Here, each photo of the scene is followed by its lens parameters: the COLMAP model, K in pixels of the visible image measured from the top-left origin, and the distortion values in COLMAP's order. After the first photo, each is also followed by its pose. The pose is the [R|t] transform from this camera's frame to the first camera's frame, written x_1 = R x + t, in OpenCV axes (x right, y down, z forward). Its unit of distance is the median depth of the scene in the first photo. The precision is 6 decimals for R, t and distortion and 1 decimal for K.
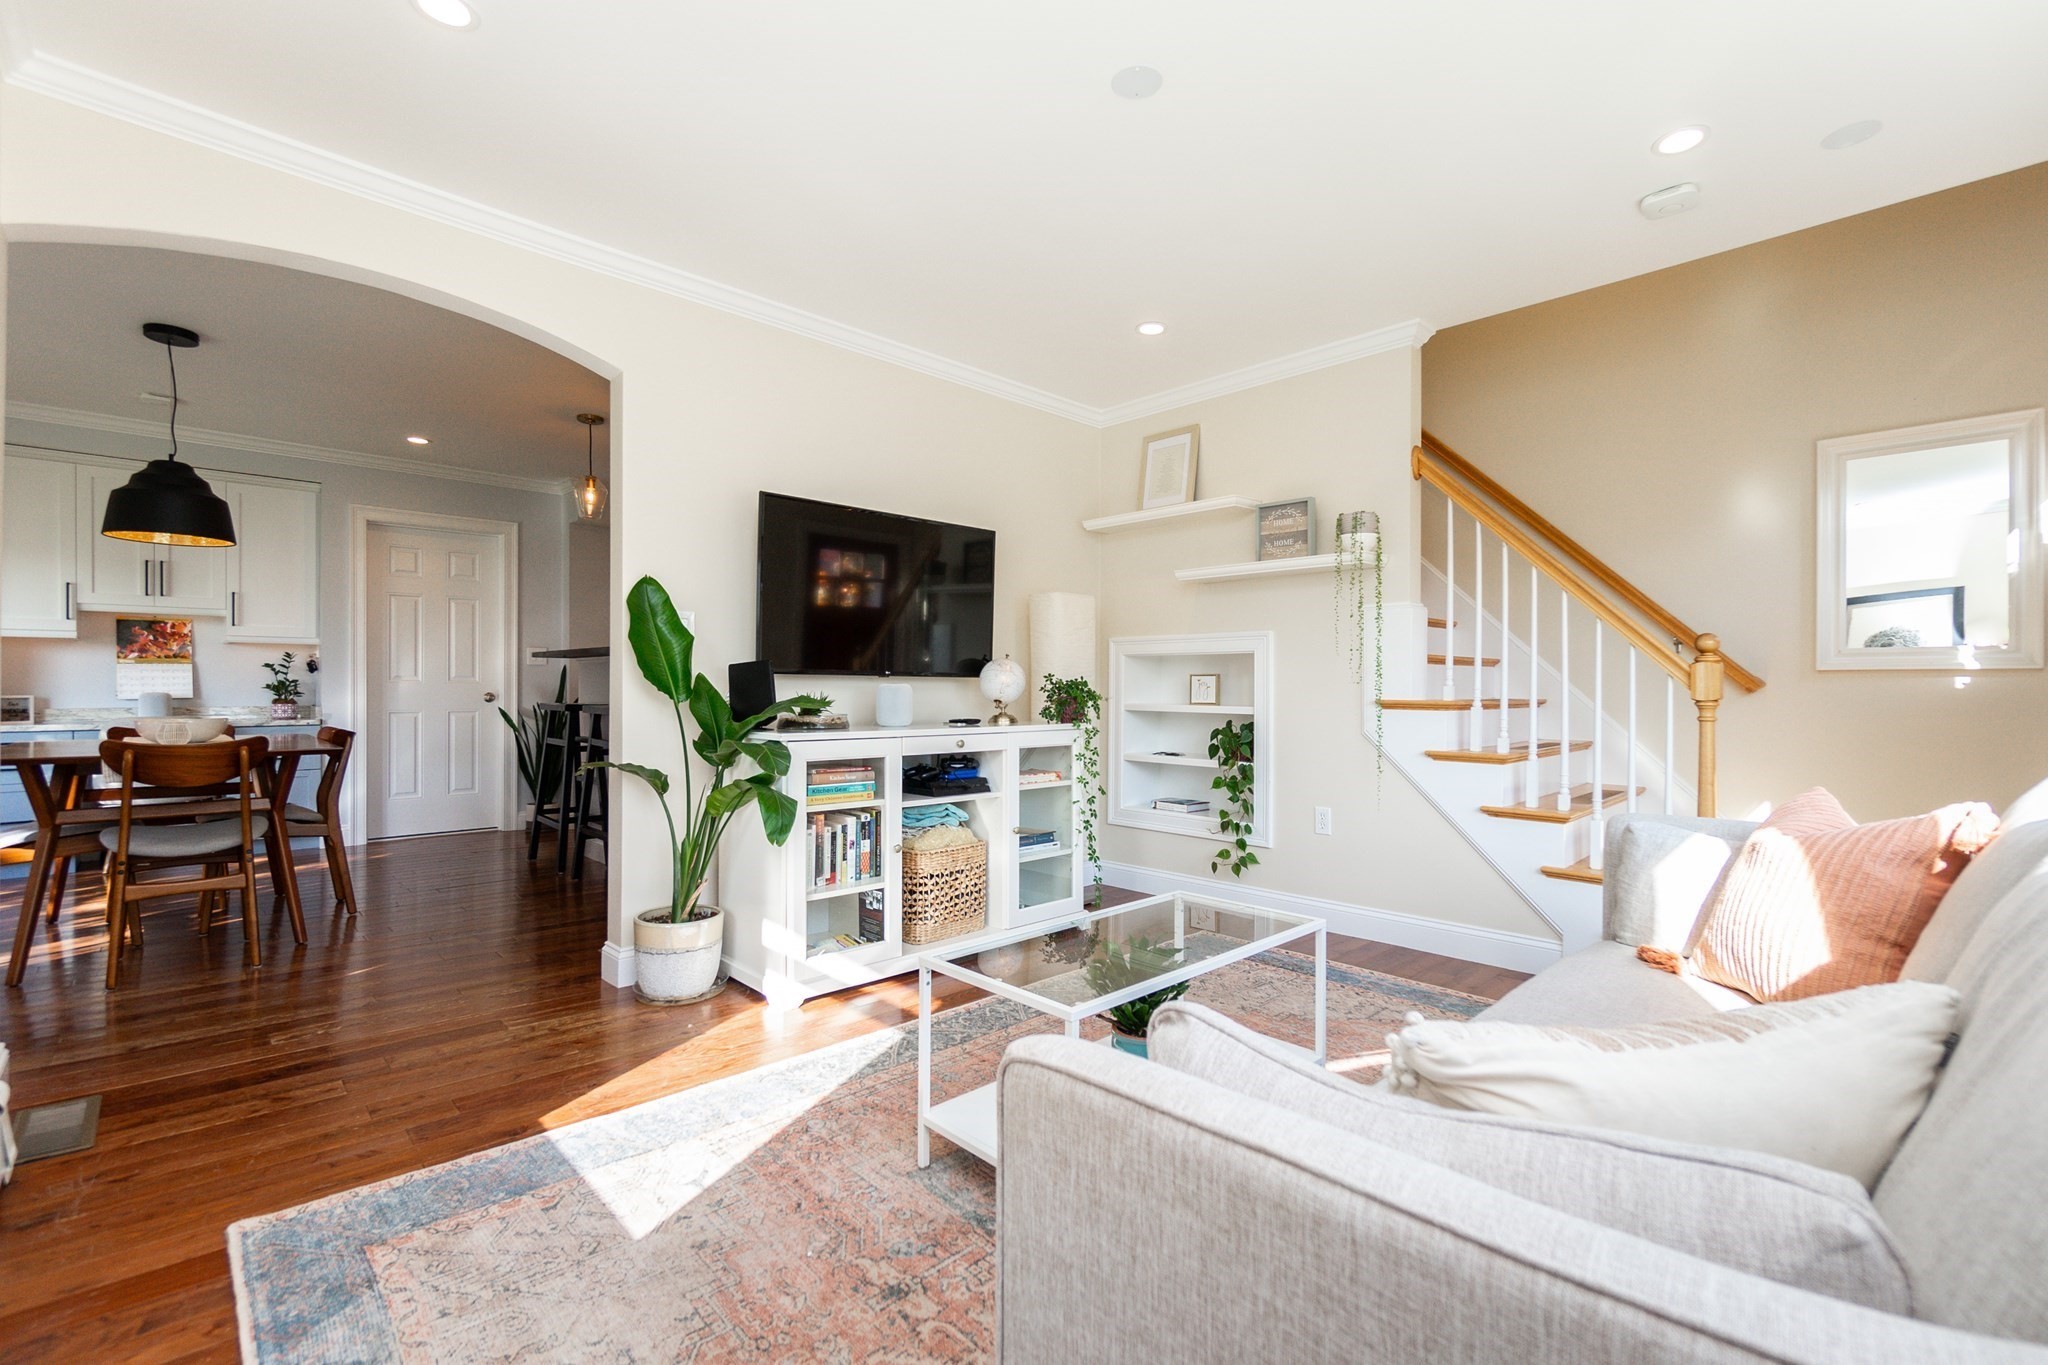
lens RADIAL K [[894.3, 0, 1038.5], [0, 894.3, 692.3], [0, 0, 1]] dist [-0.011294, 0.000069]
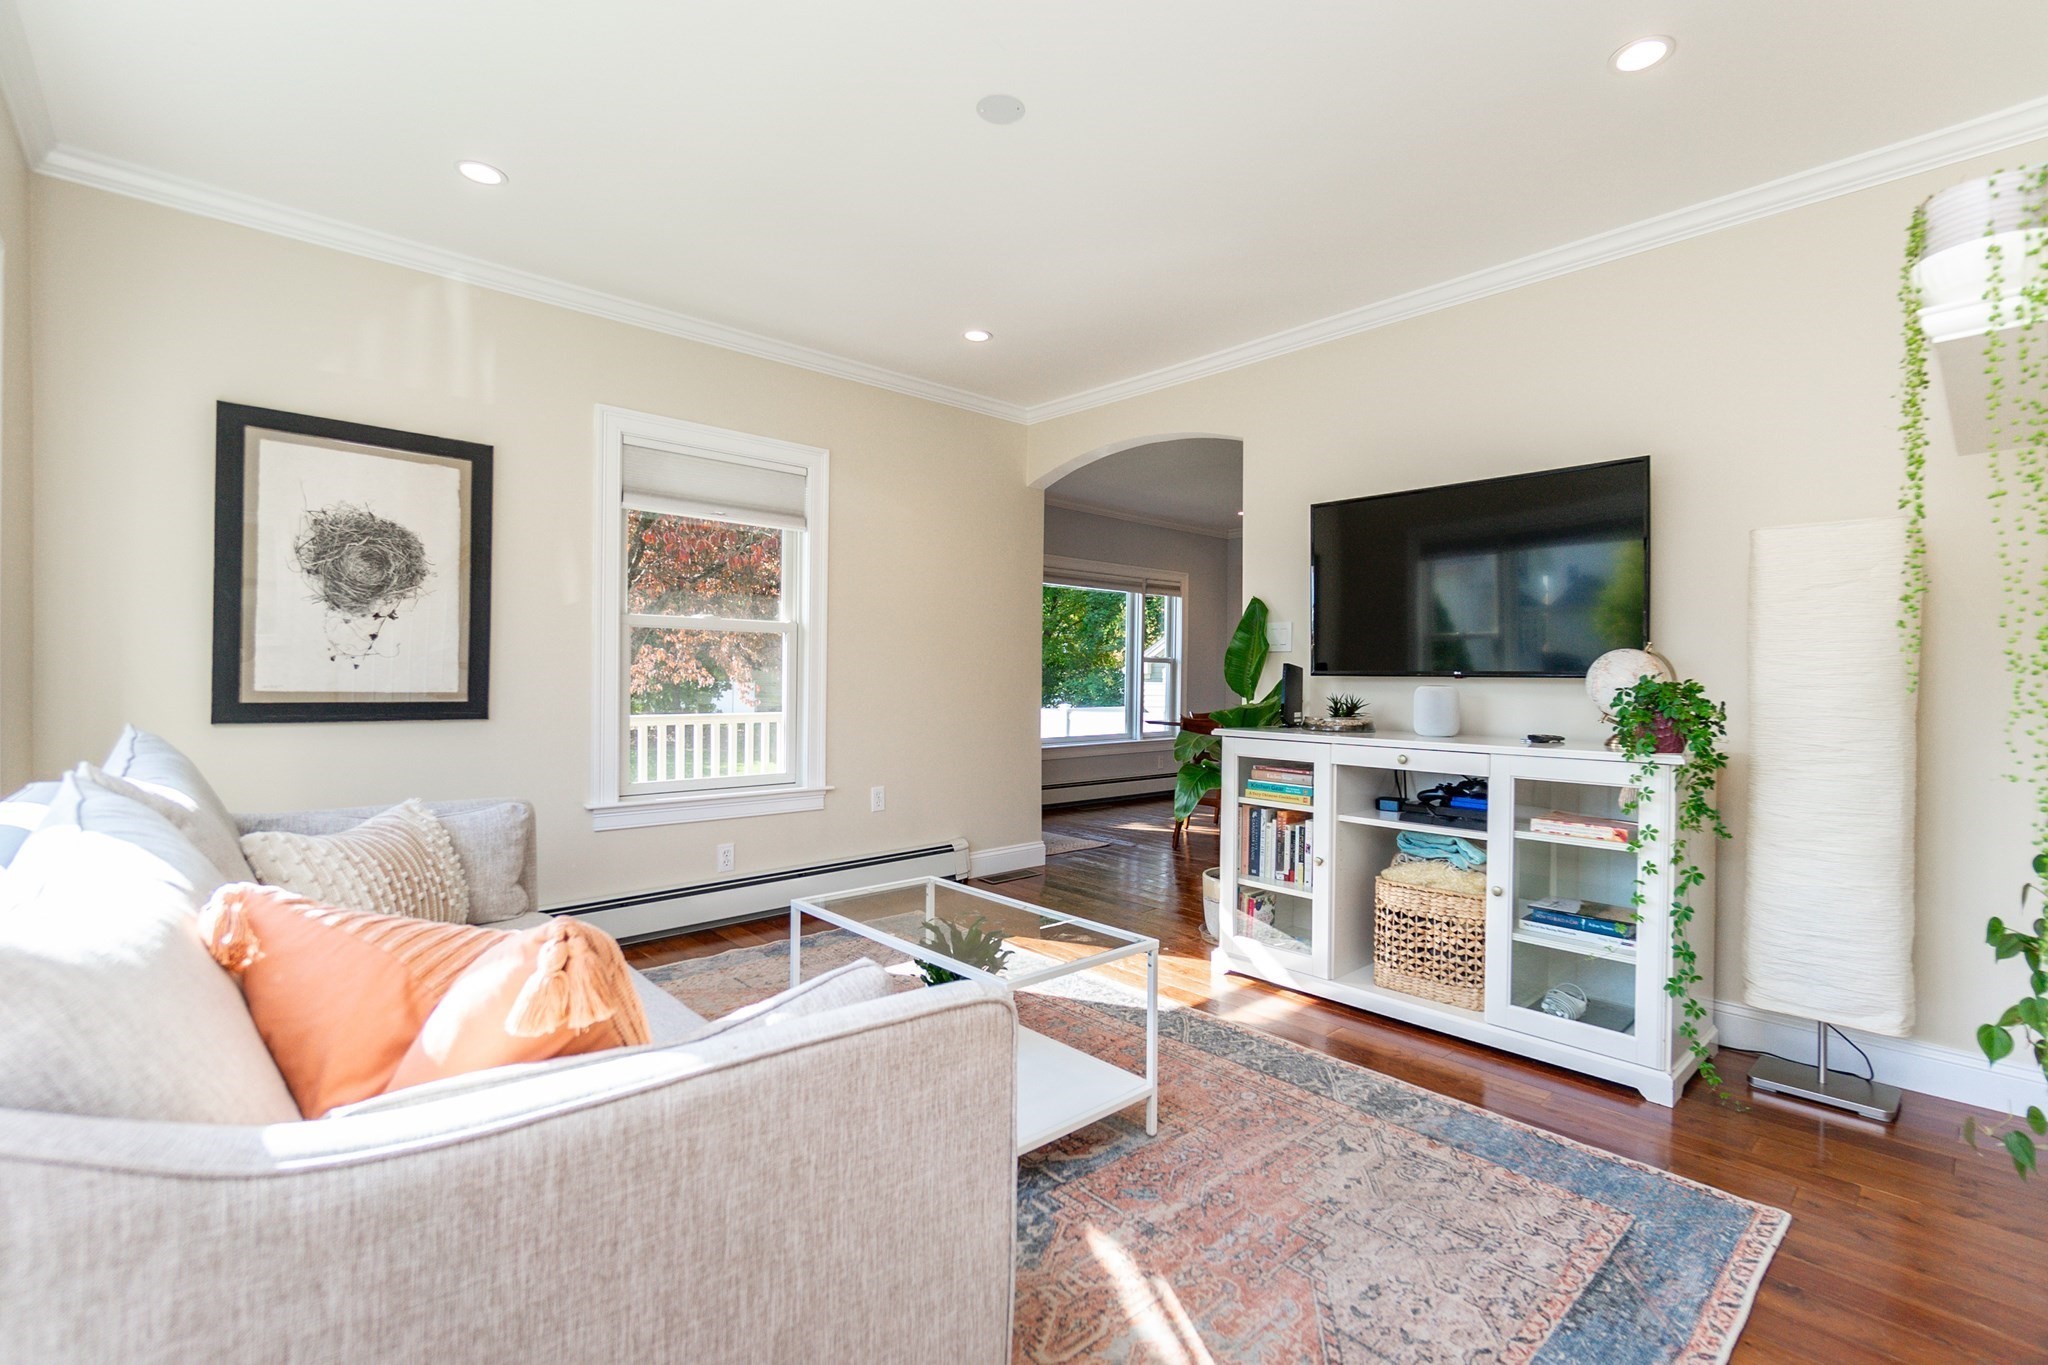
lens RADIAL K [[894.3, 0, 1041.3], [0, 894.3, 674.1], [0, 0, 1]] dist [-0.011294, 0.000069]
pose [[-0.022881, -0.005206, -0.999725, 0.721537], [-0.010673, 0.999931, -0.004963, -0.013109], [0.999681, 0.010557, -0.022935, 0.667490]]
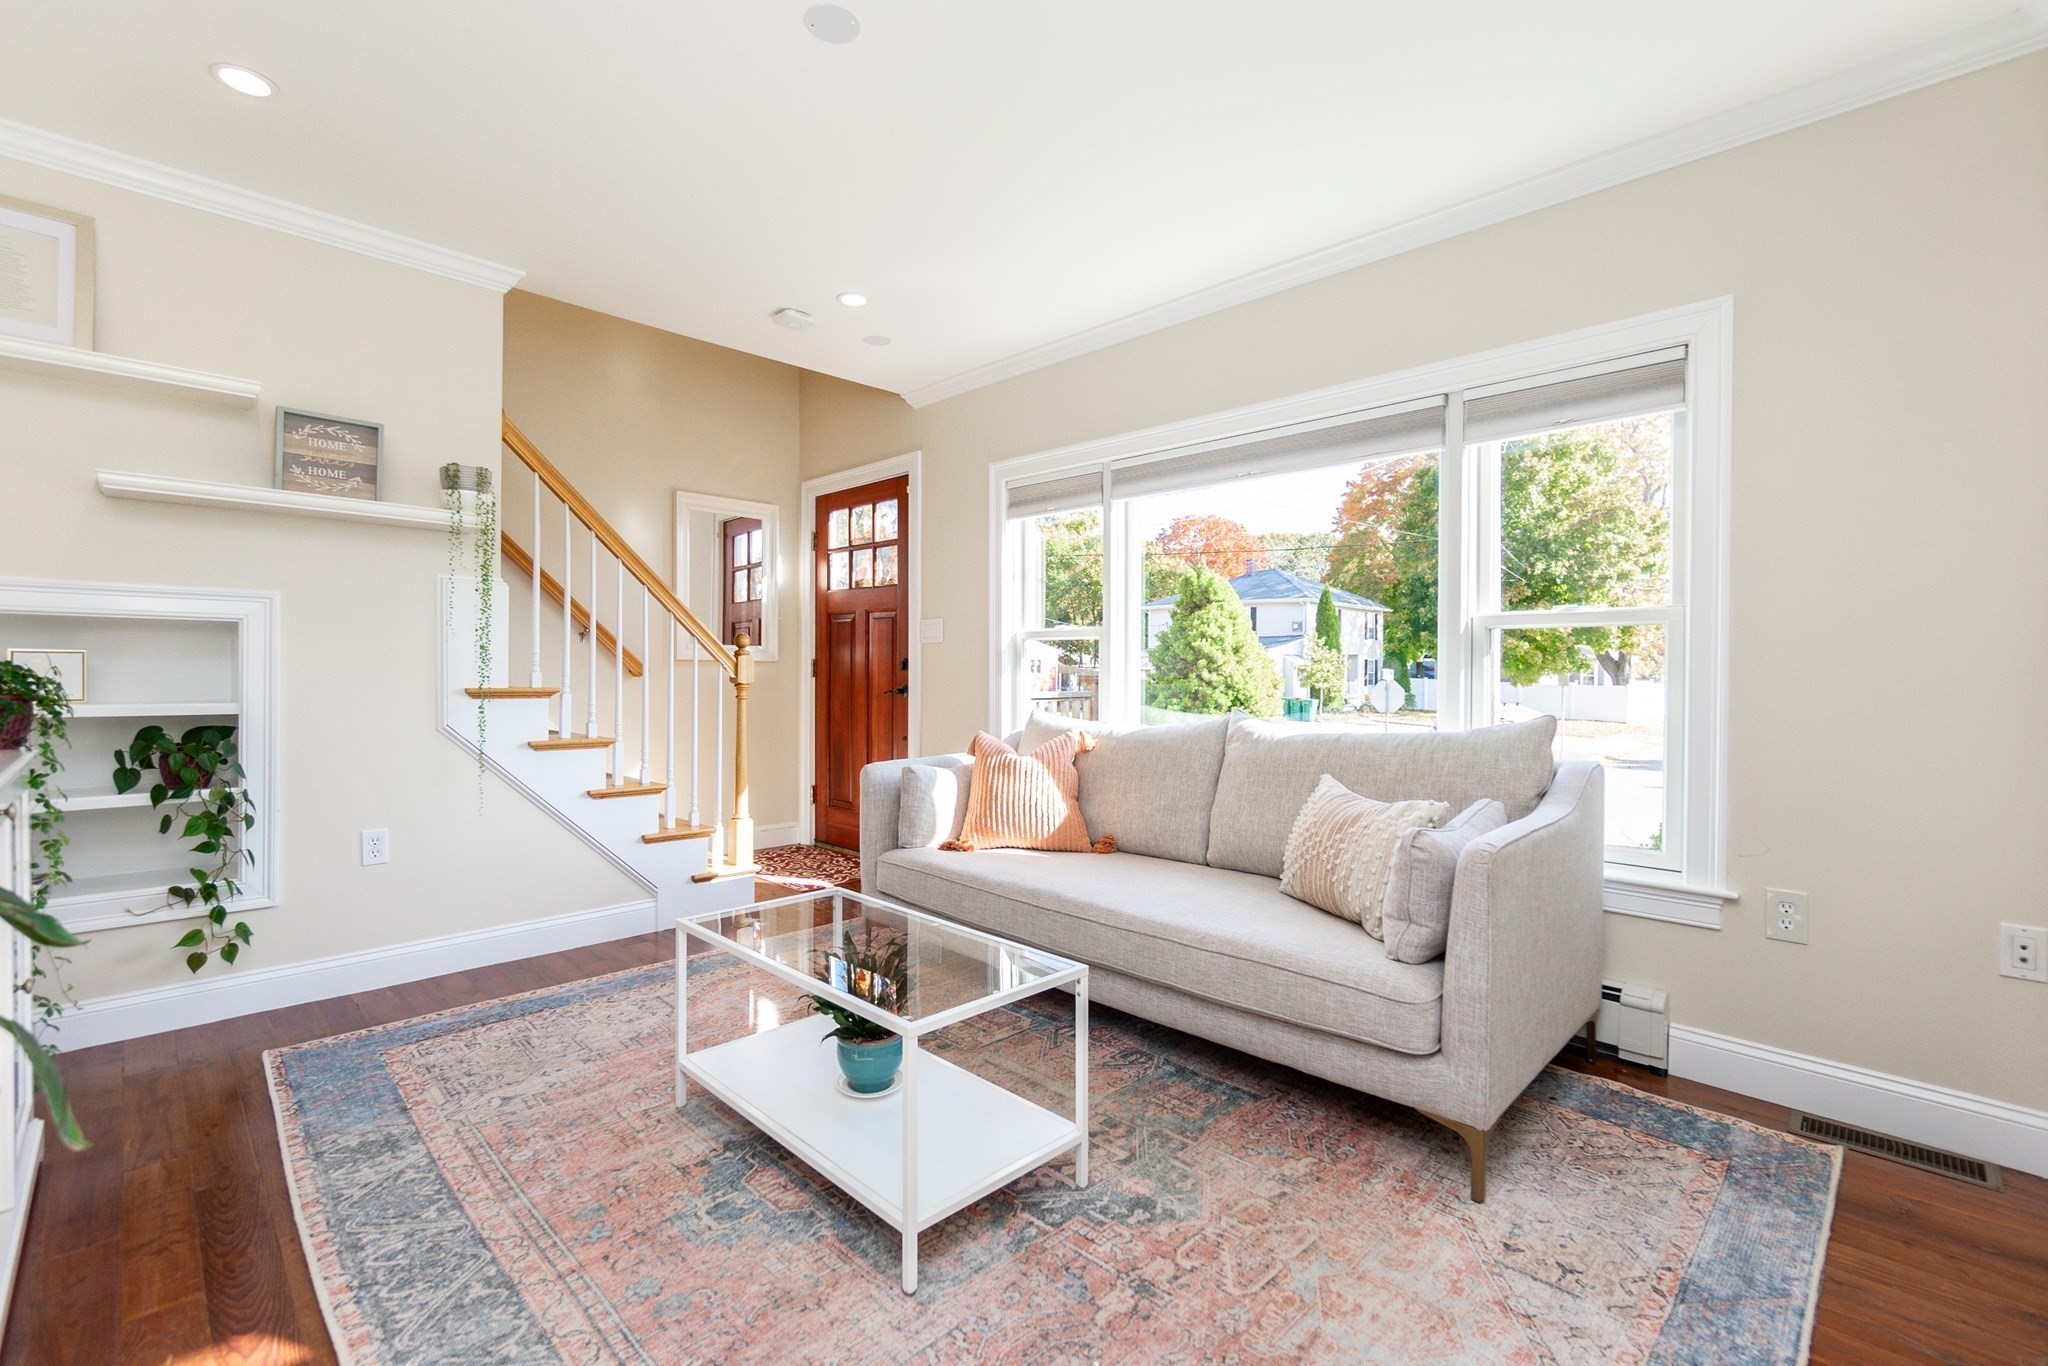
lens RADIAL K [[894.3, 0, 1020.9], [0, 894.3, 677.4], [0, 0, 1]] dist [-0.011294, 0.000069]
pose [[-0.023381, -0.008180, 0.999693, -0.506204], [-0.000049, 0.999967, 0.008181, -0.009375], [-0.999727, 0.000142, -0.023380, 0.509929]]
